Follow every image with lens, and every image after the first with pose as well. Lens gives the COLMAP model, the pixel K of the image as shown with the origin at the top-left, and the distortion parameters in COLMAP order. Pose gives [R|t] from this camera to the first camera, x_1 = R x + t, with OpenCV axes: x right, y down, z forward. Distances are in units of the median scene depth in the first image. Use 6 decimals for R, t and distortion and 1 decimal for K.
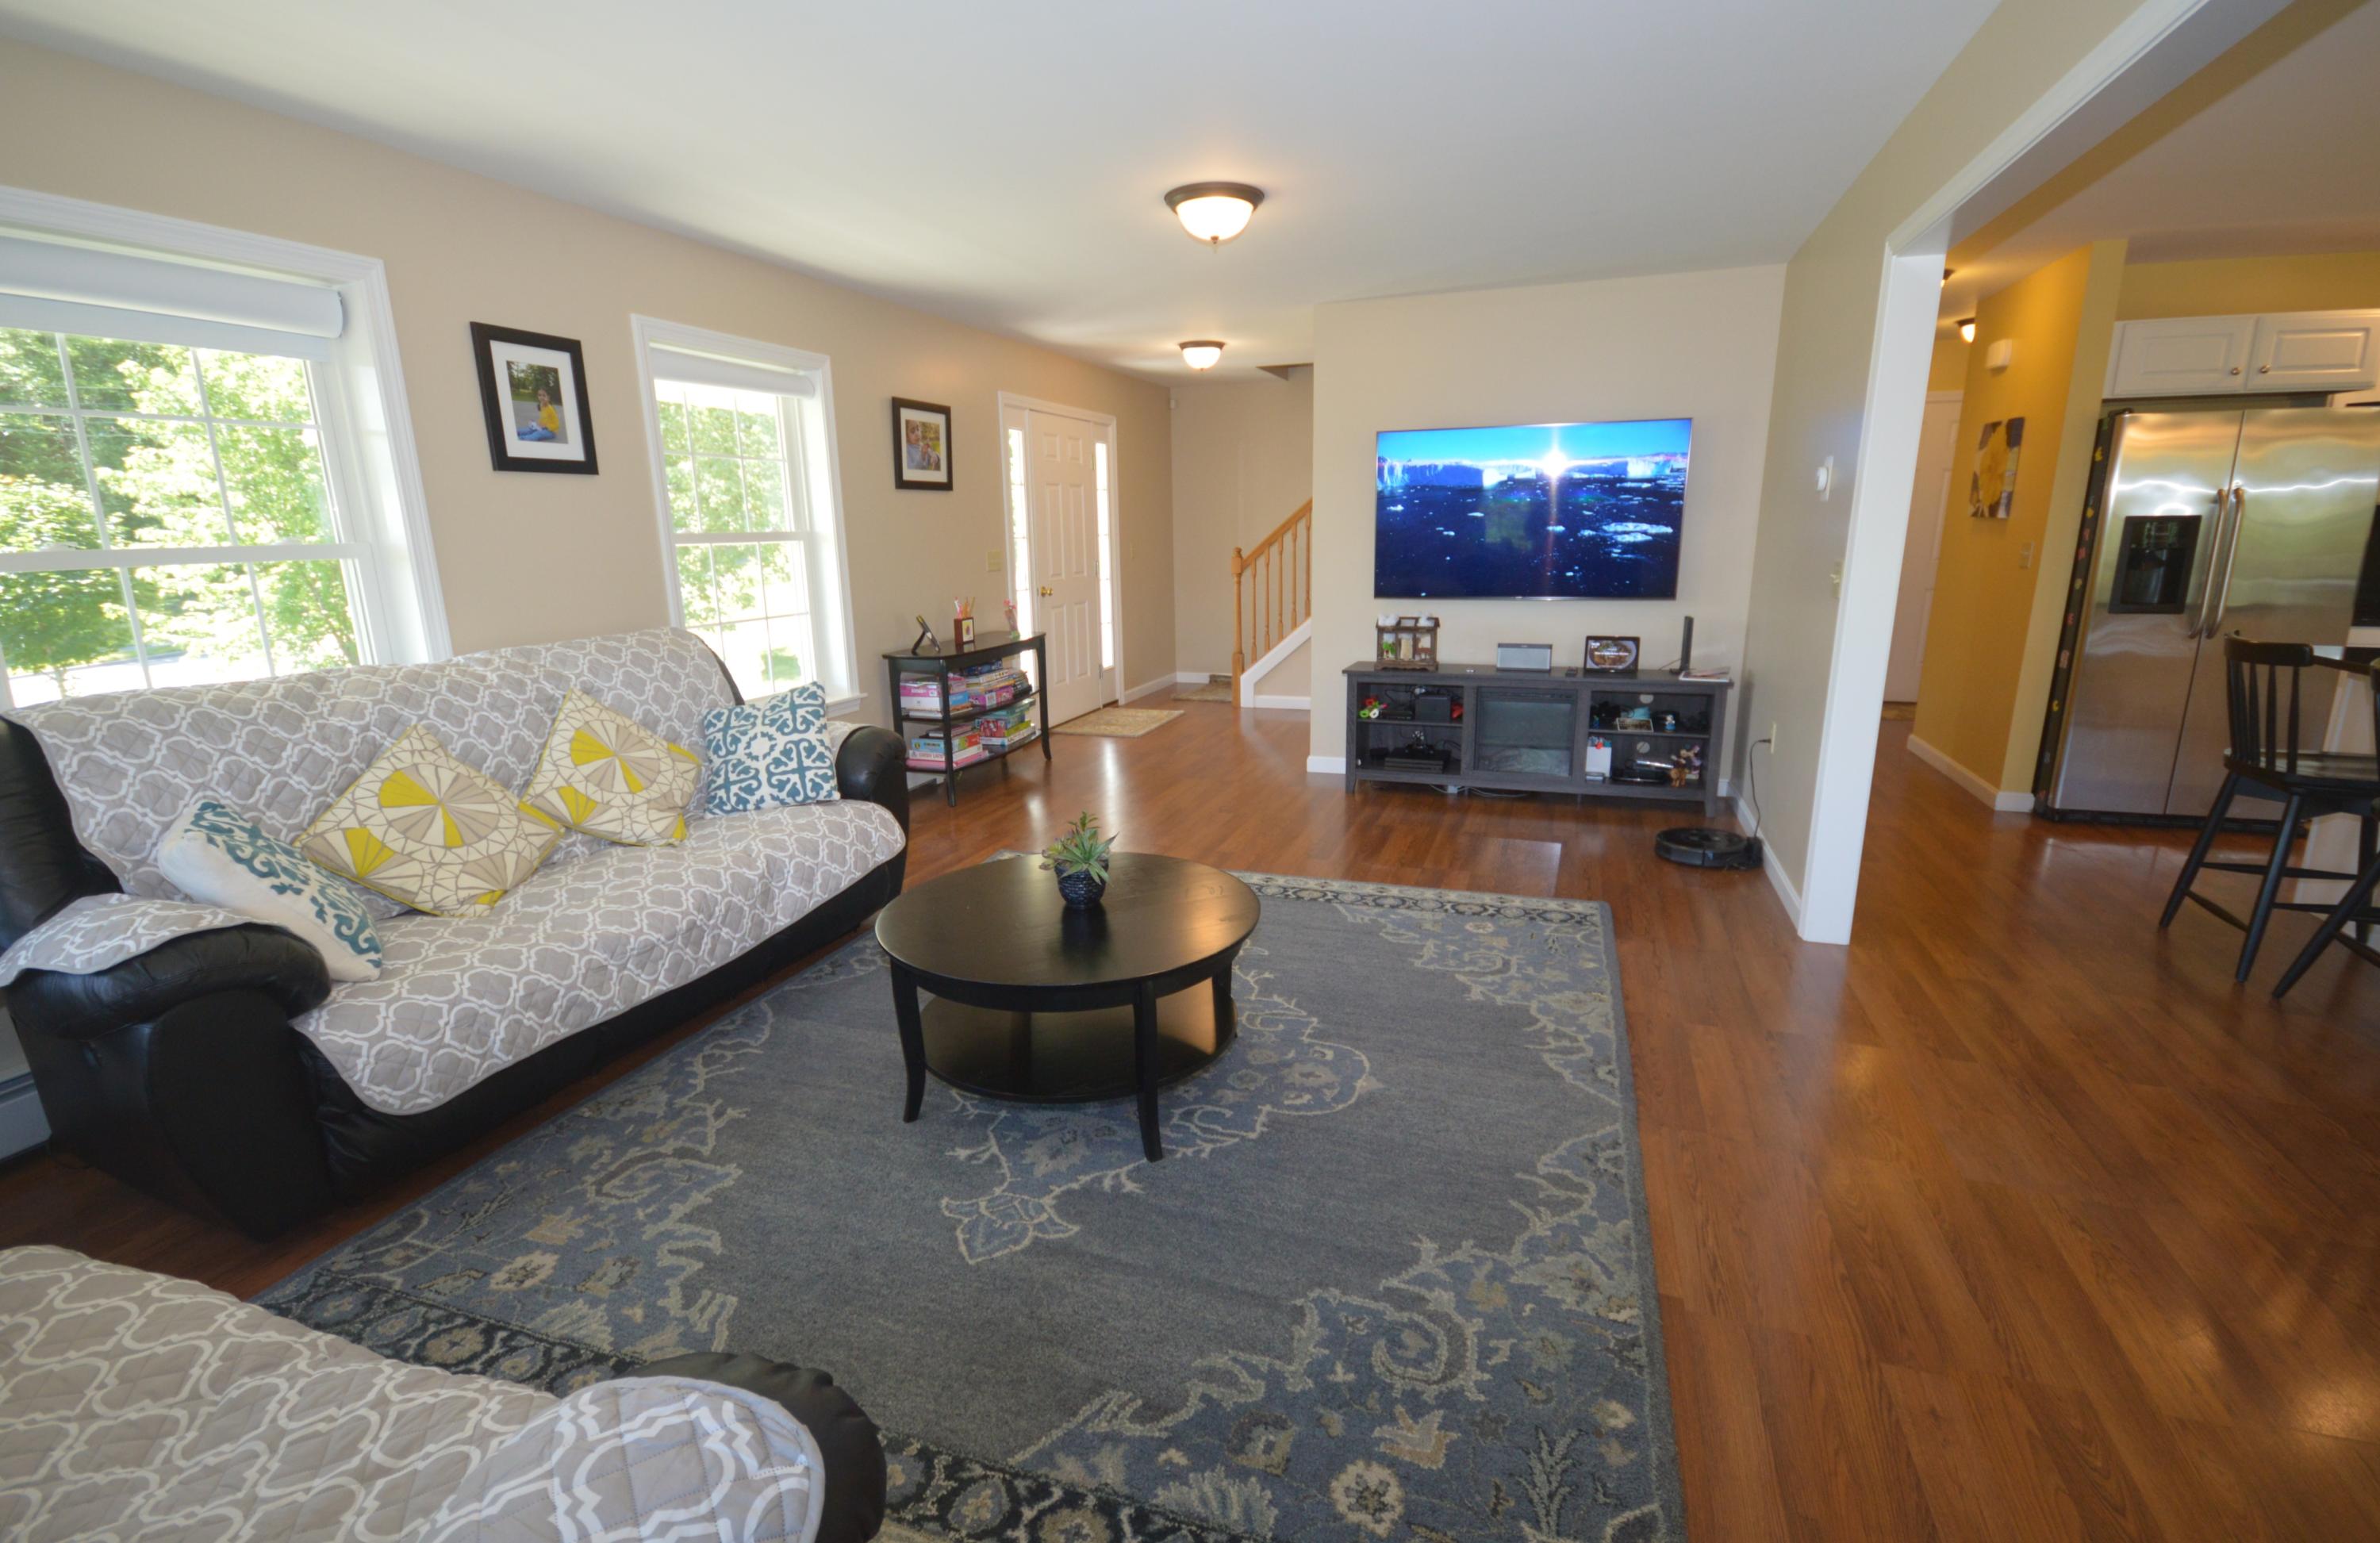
lens RADIAL K [[1072.4, 0, 1189.7], [0, 1072.4, 791.0], [0, 0, 1]] dist [0.020970, -0.017932]
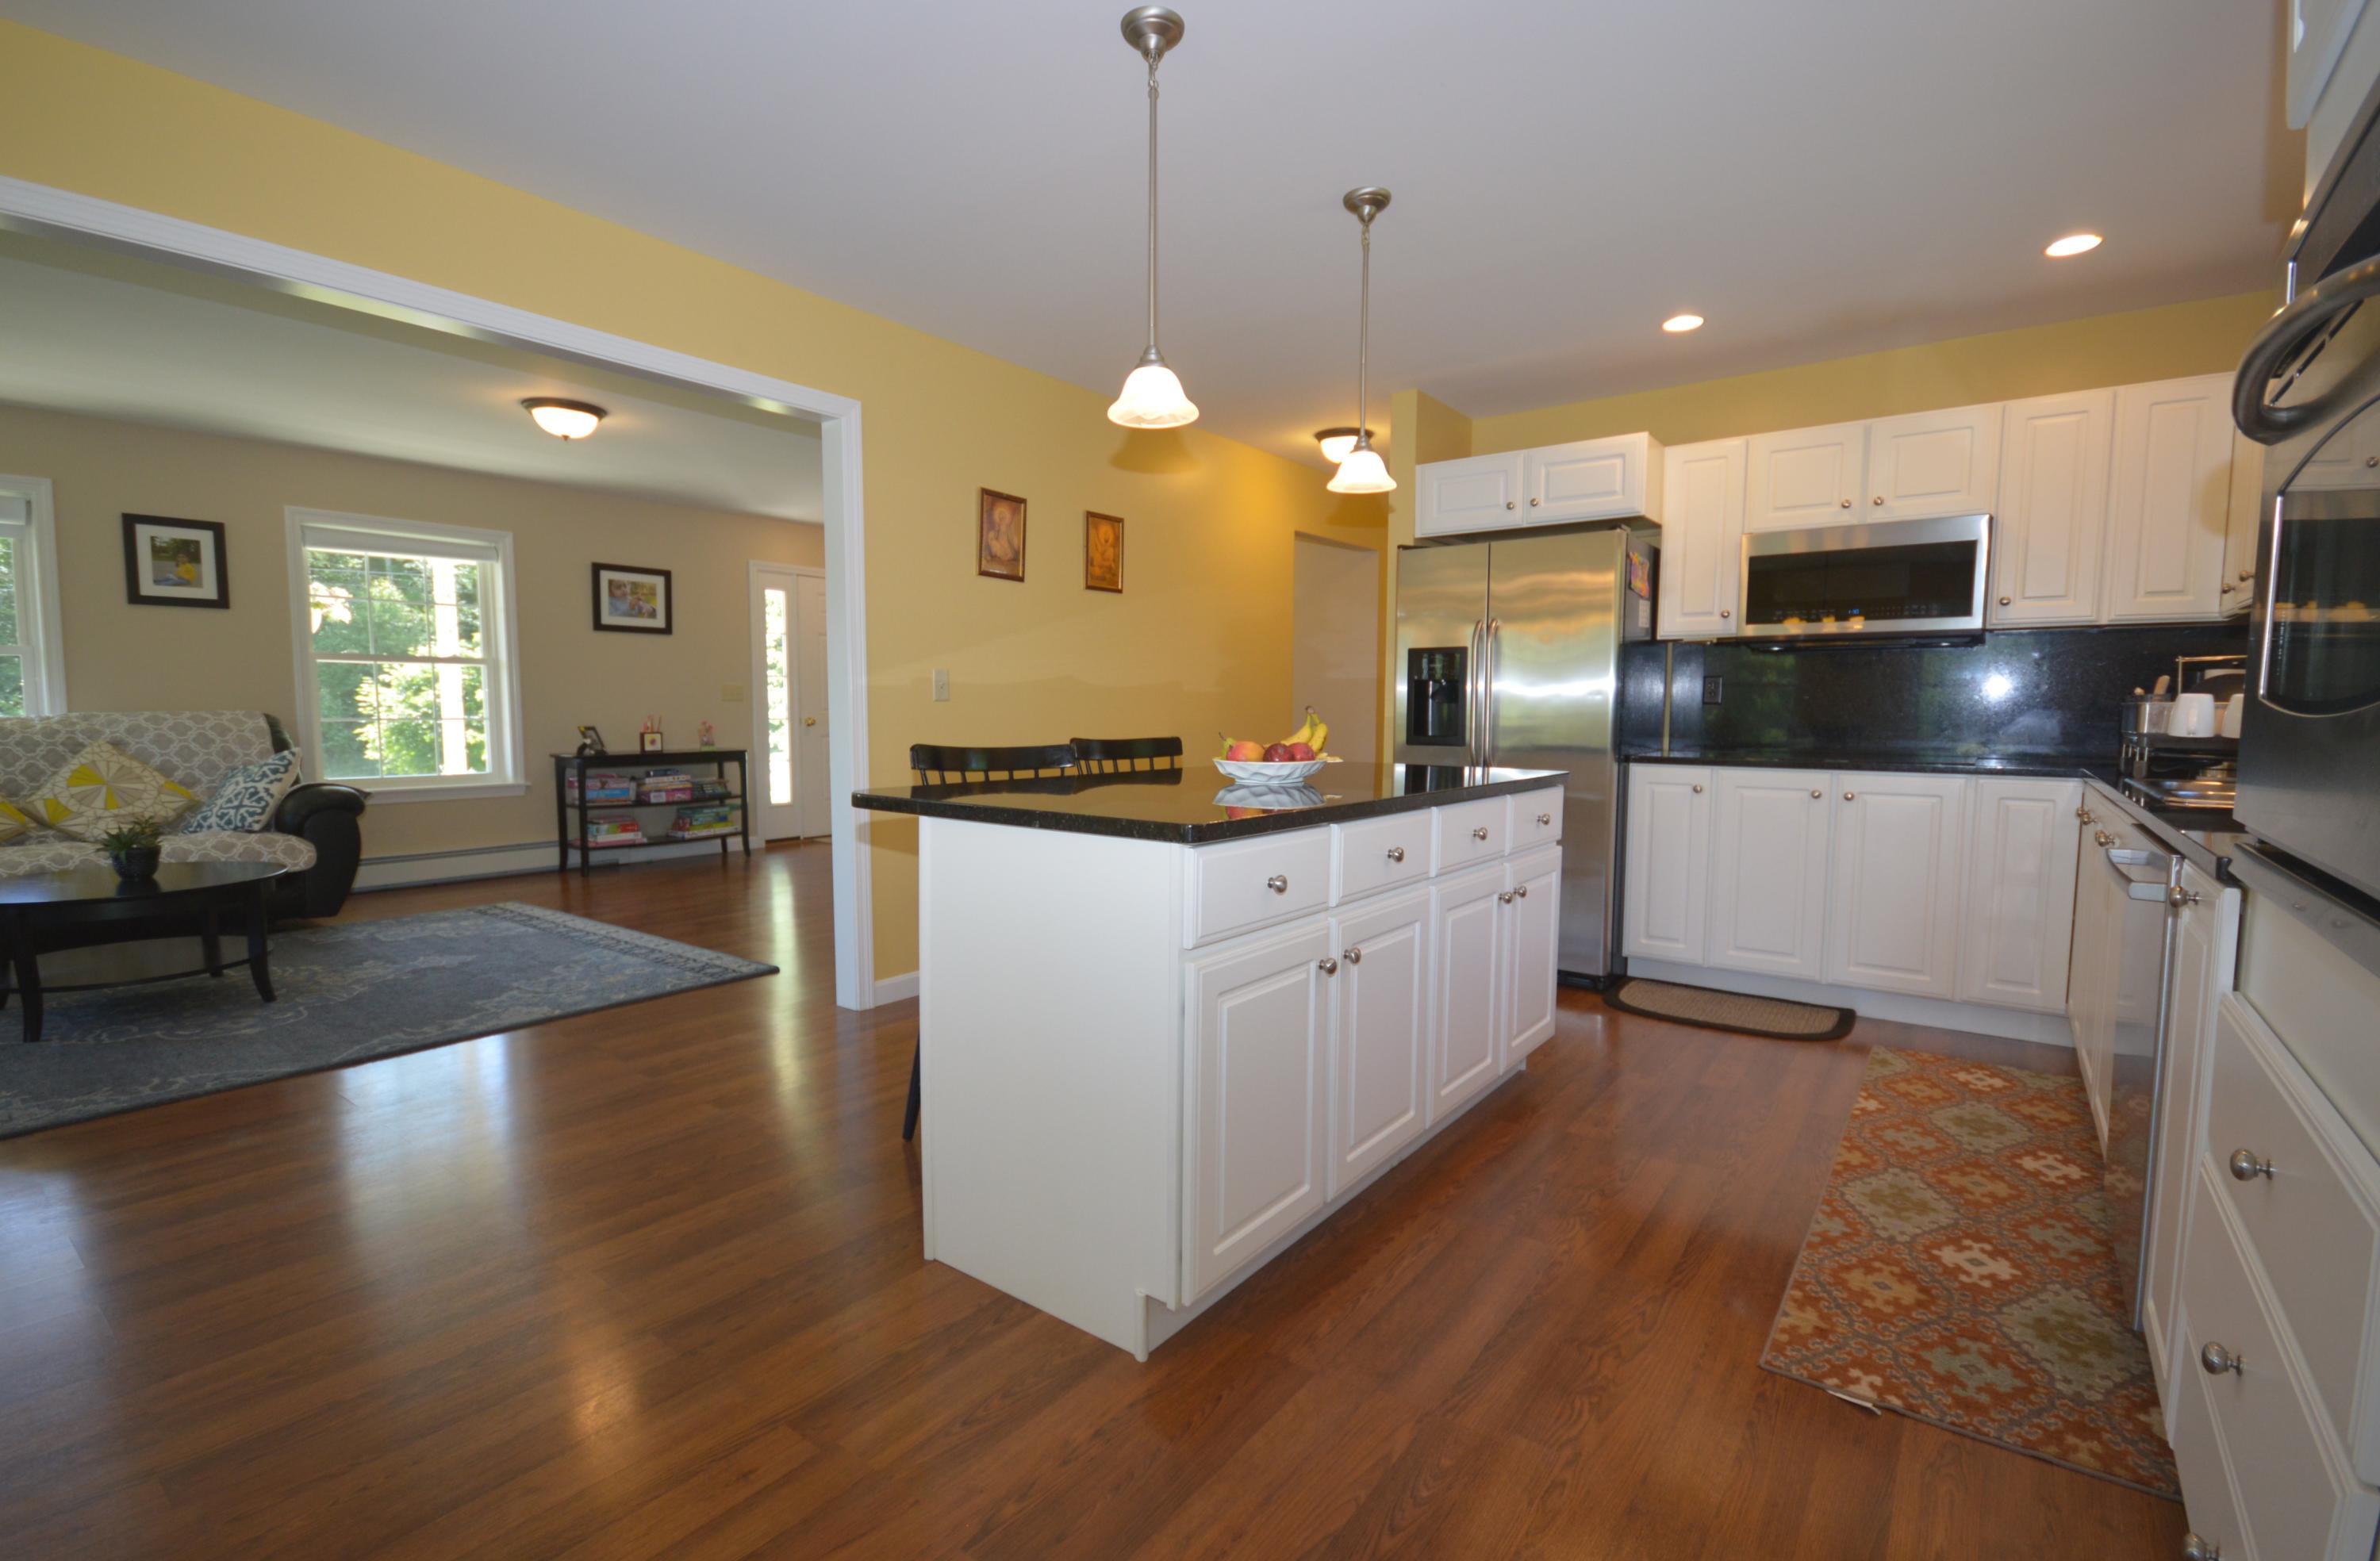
lens RADIAL K [[1075.6, 0, 1186.6], [0, 1075.6, 797.6], [0, 0, 1]] dist [0.020595, -0.015691]
pose [[0.951735, 0.046748, -0.303341, 1.072423], [-0.093747, 0.985378, -0.142276, 0.046401], [0.292254, 0.163846, 0.942201, 0.023312]]
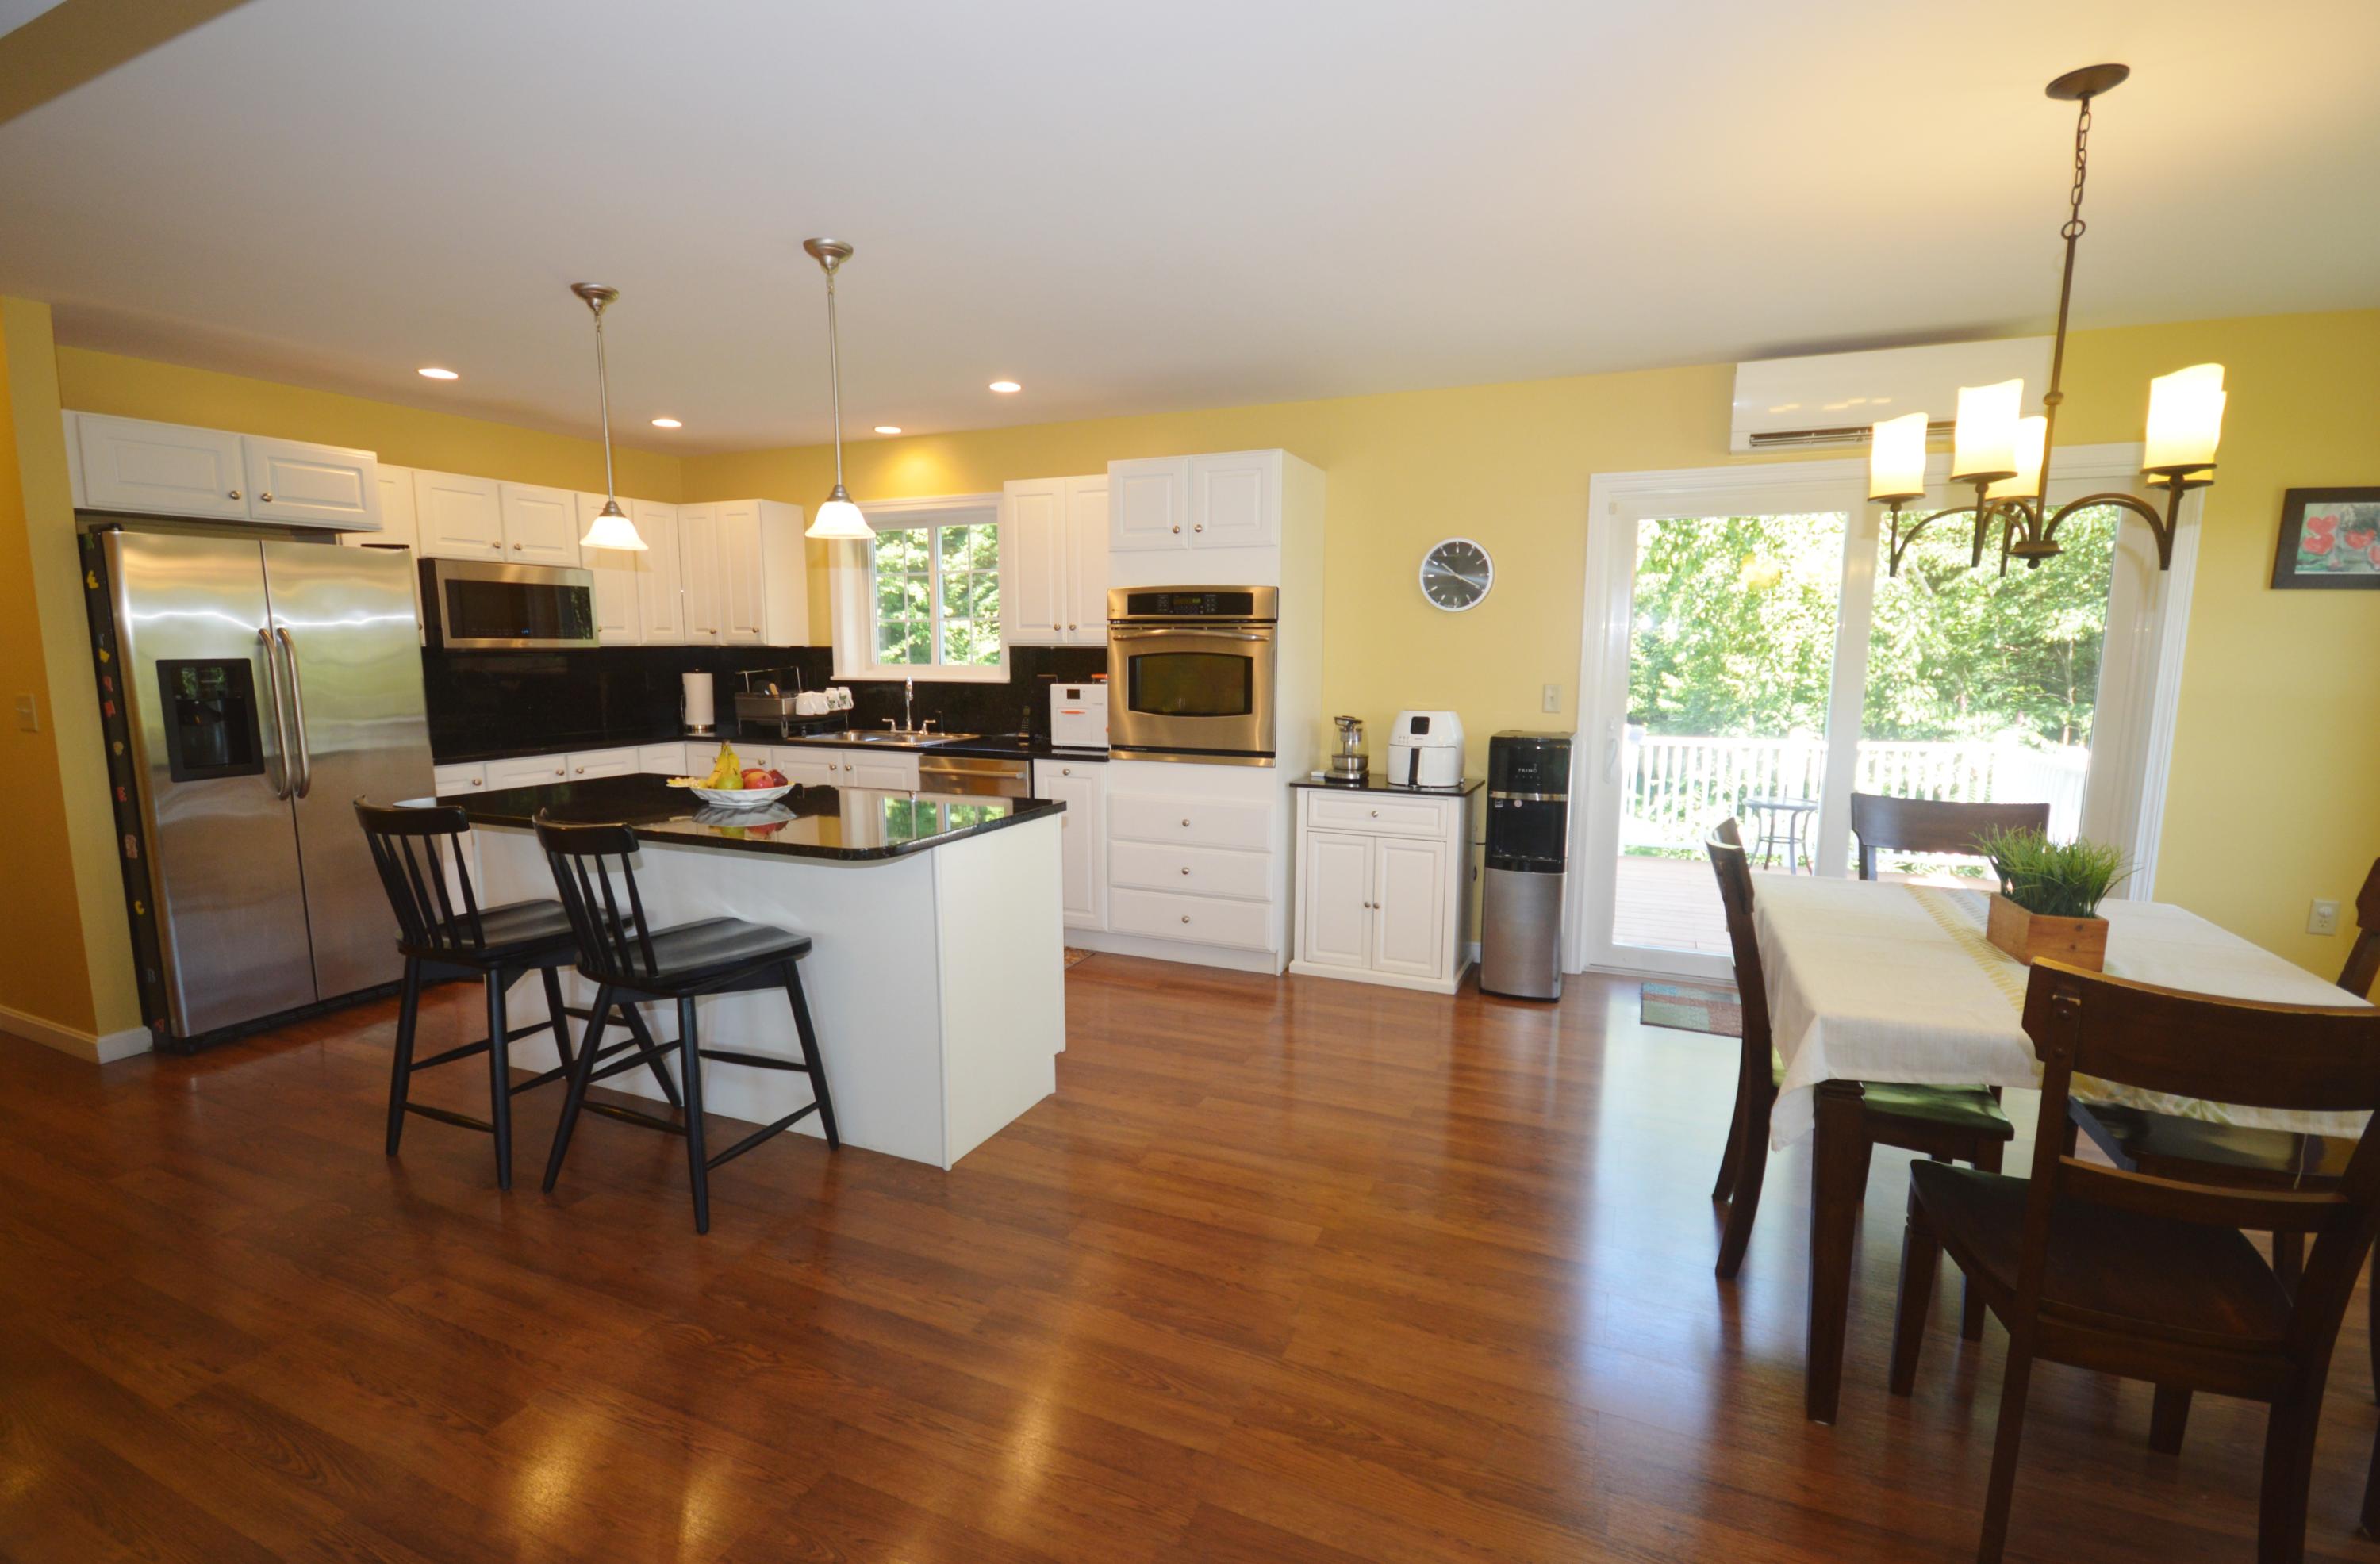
lens RADIAL K [[1075.5, 0, 1186.6], [0, 1075.5, 799.1], [0, 0, 1]] dist [0.020595, -0.015691]
pose [[0.082579, -0.130764, 0.987968, 0.153223], [0.236938, 0.965505, 0.107986, -0.071320], [-0.968009, 0.225169, 0.110713, 0.230552]]
